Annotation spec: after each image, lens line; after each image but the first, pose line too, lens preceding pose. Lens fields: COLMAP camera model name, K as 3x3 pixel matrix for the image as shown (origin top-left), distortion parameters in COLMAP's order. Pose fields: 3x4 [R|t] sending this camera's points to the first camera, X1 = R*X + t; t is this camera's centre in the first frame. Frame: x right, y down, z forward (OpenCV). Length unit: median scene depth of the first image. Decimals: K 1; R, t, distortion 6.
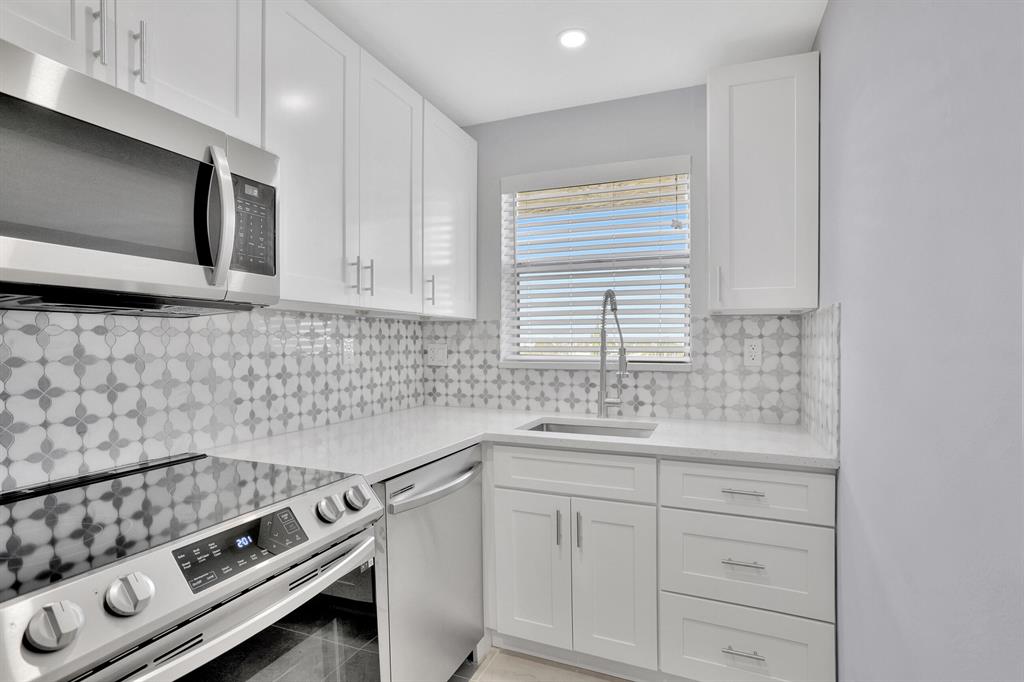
lens RADIAL K [[509.7, 0, 519.5], [0, 509.7, 321.8], [0, 0, 1]] dist [-0.034564, 0.000701]
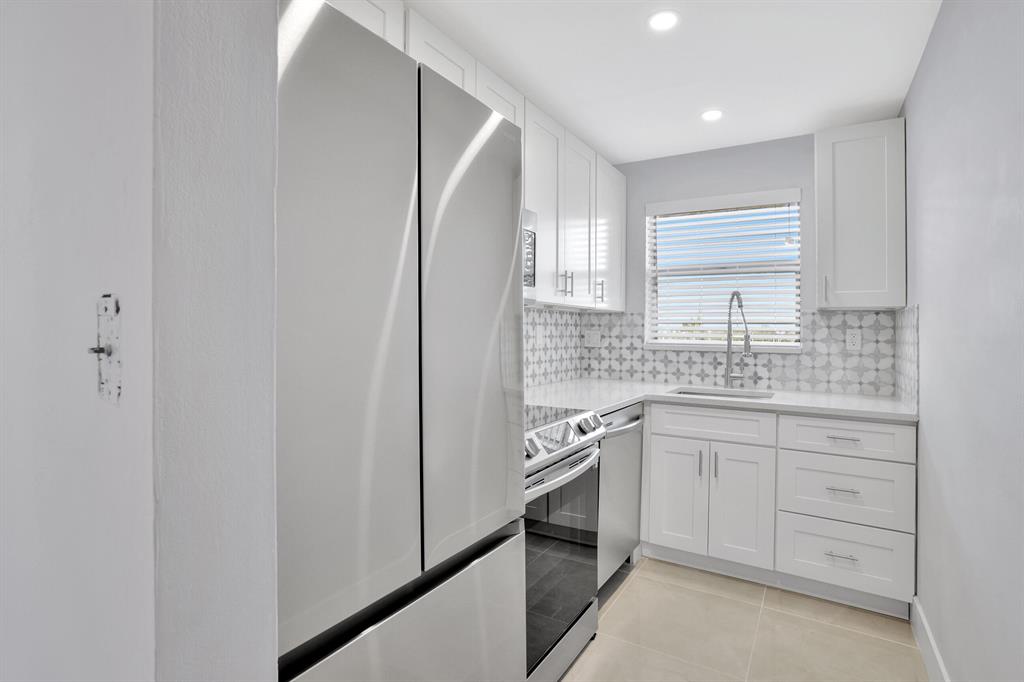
lens RADIAL K [[585.8, 0, 467.4], [0, 585.8, 311.0], [0, 0, 1]] dist [-0.024713, 0.000488]
pose [[0.986208, 0.004619, -0.165444, -0.258915], [-0.003578, 0.999972, 0.006595, -0.017940], [0.165470, -0.005912, 0.986197, -0.603627]]
